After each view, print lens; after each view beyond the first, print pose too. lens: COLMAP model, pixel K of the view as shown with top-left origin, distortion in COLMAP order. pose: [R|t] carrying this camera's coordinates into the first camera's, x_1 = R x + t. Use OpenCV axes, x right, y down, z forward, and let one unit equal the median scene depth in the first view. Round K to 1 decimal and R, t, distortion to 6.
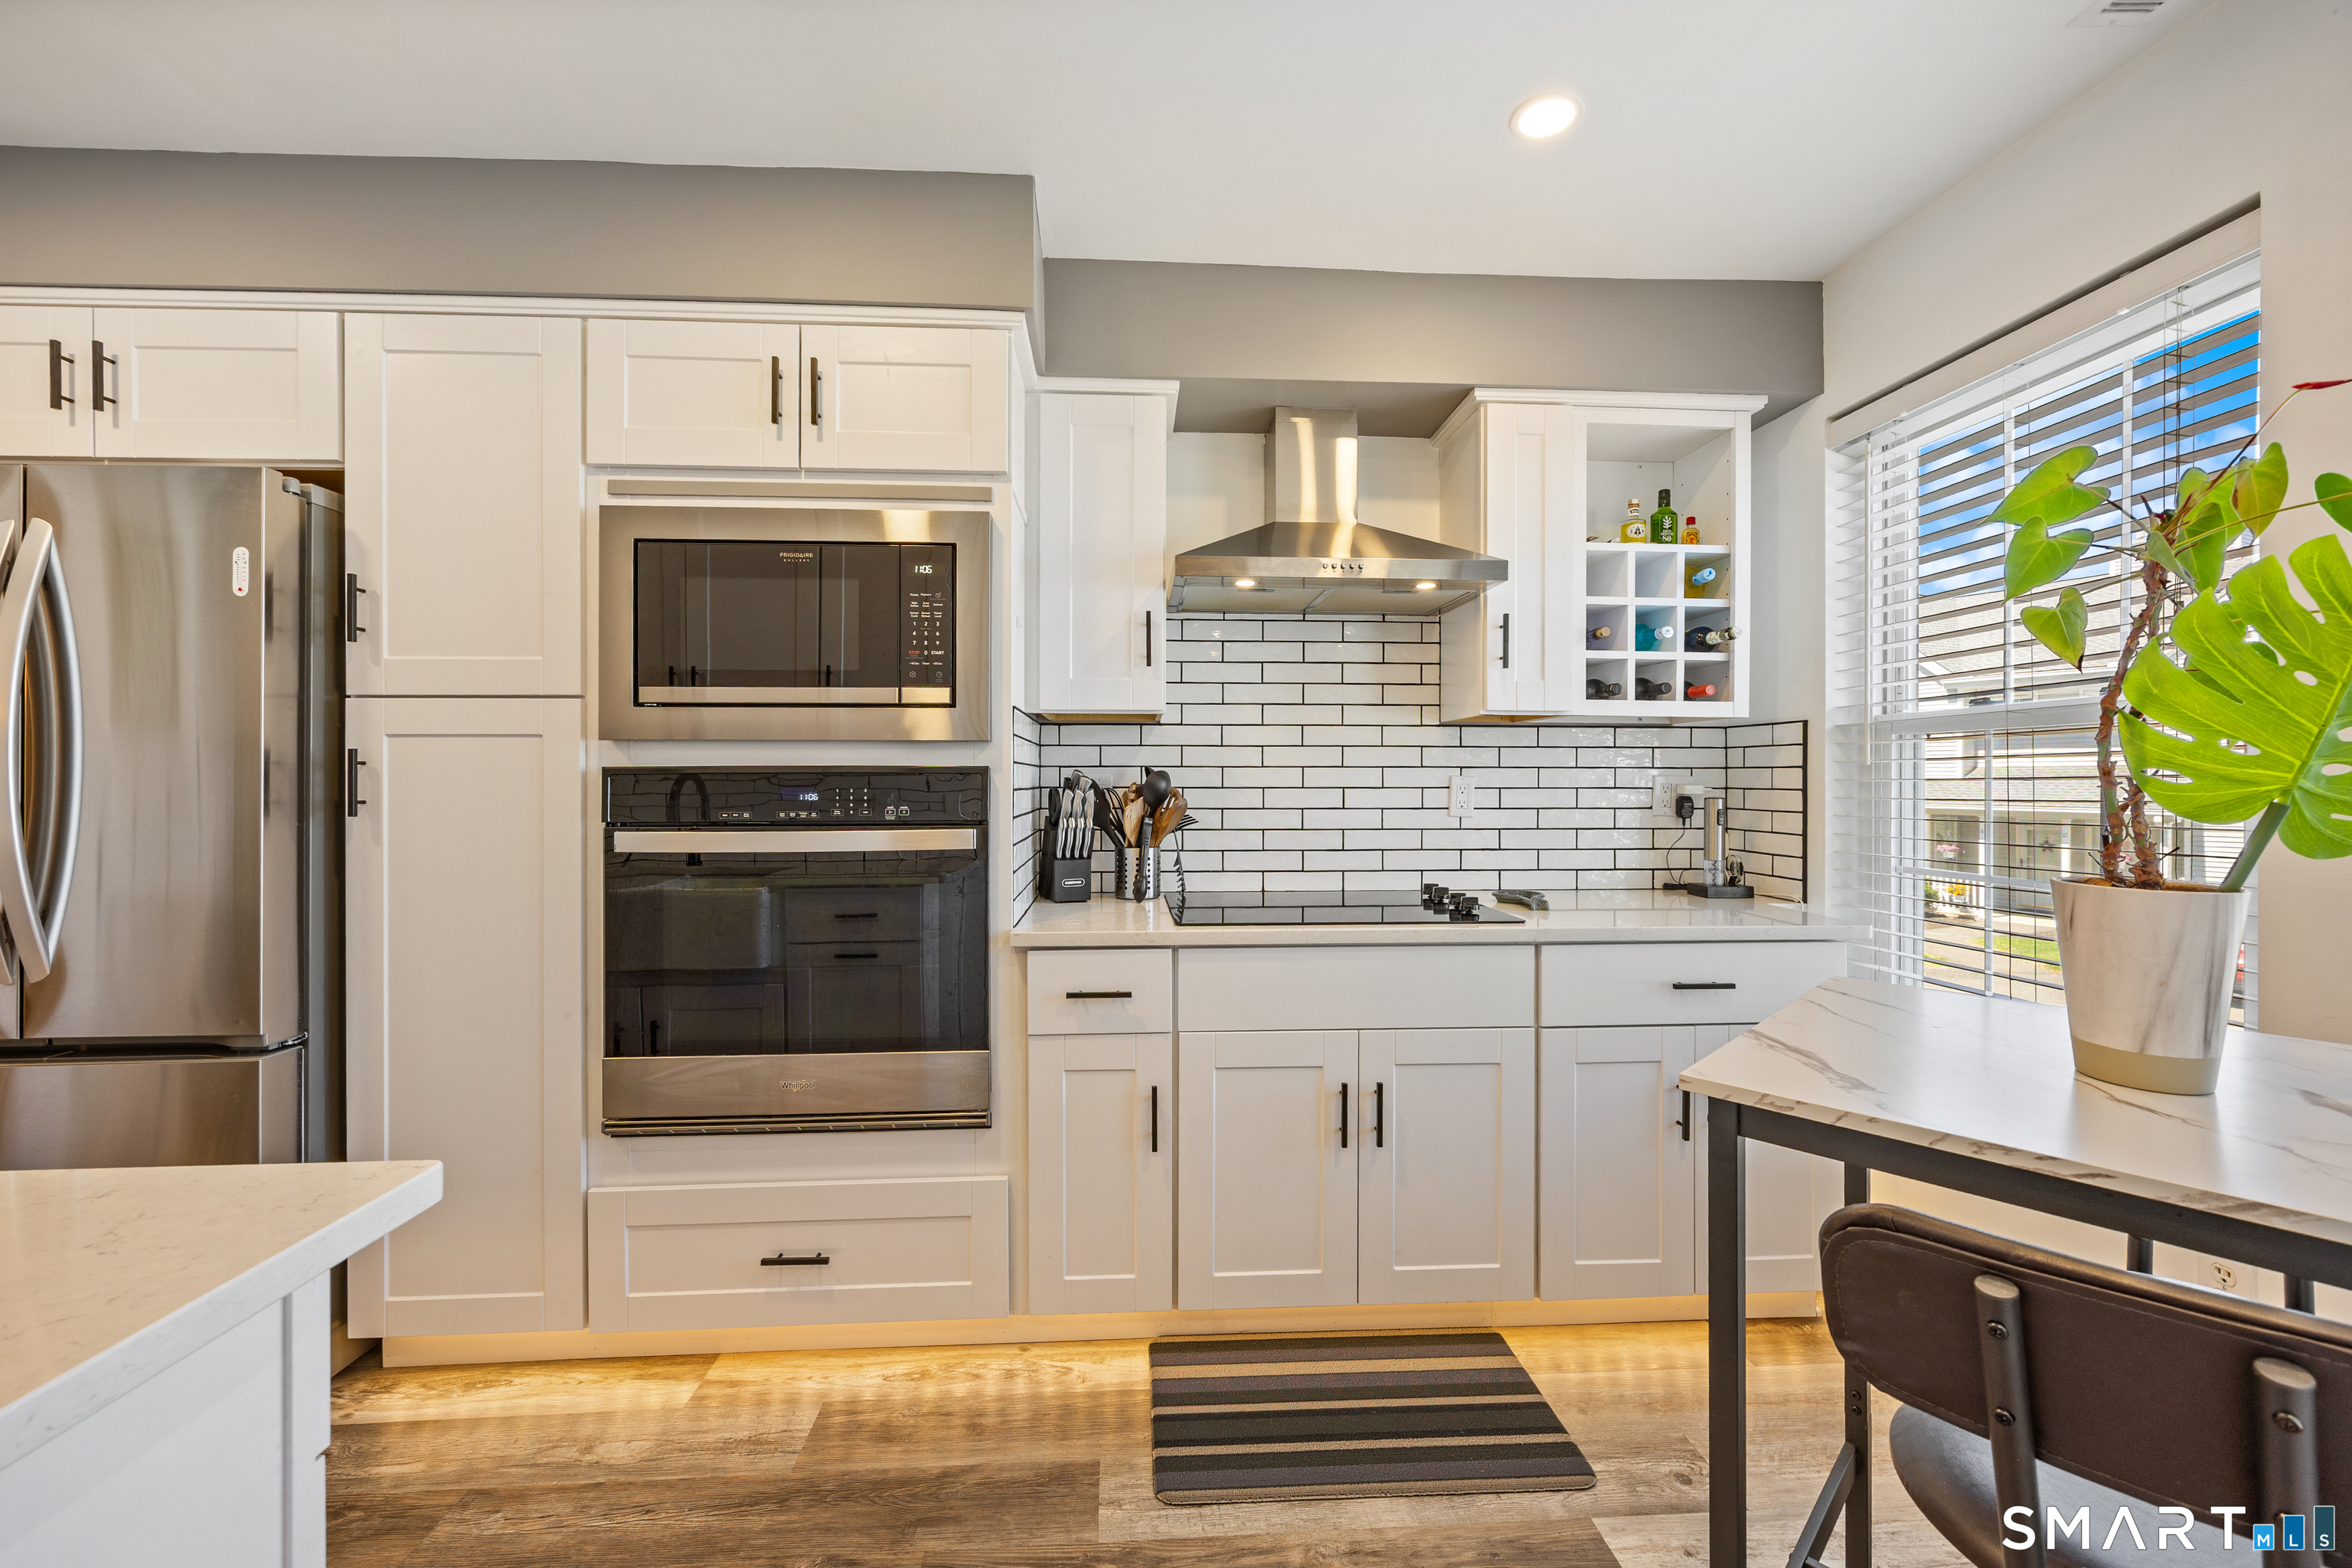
lens RADIAL K [[936.7, 0, 1176.5], [0, 936.7, 785.7], [0, 0, 1]] dist [0.000773, 0.000082]
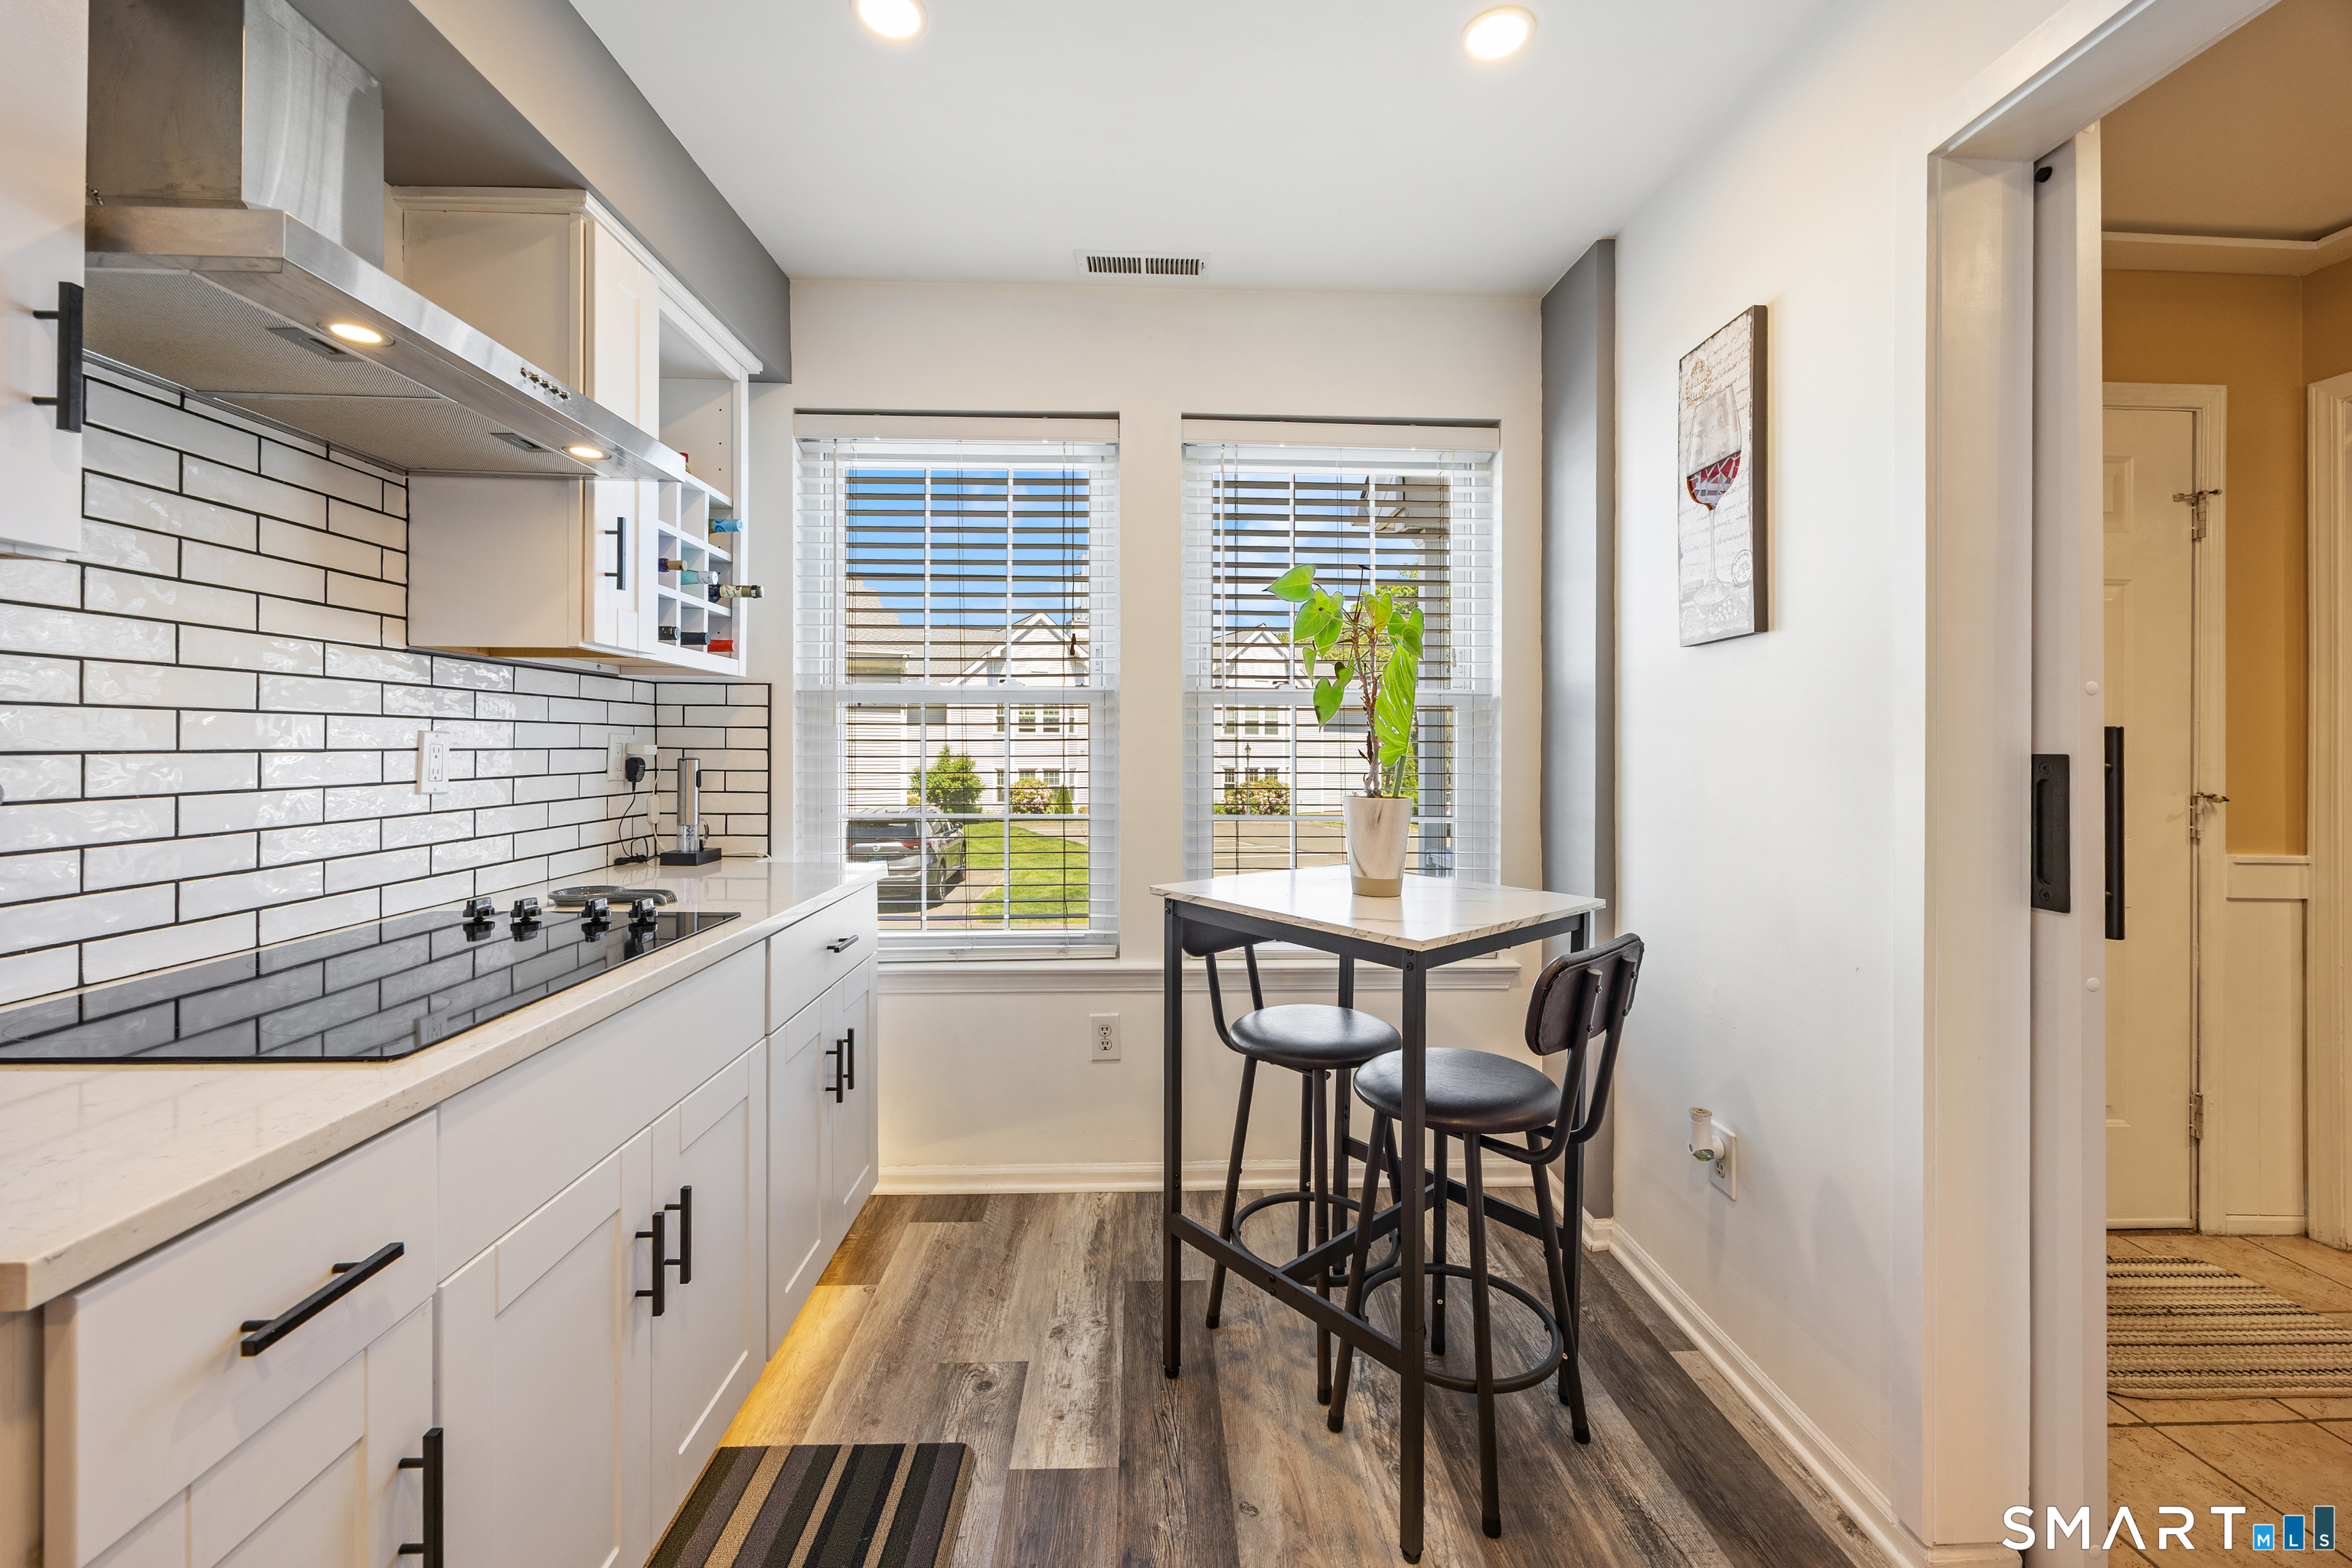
lens RADIAL K [[936.7, 0, 1178.2], [0, 936.7, 736.7], [0, 0, 1]] dist [0.000773, 0.000082]
pose [[0.021878, 0.007081, 0.999736, -0.358017], [0.000503, 0.999975, -0.007094, -0.001828], [-0.999761, 0.000658, 0.021874, 0.495988]]
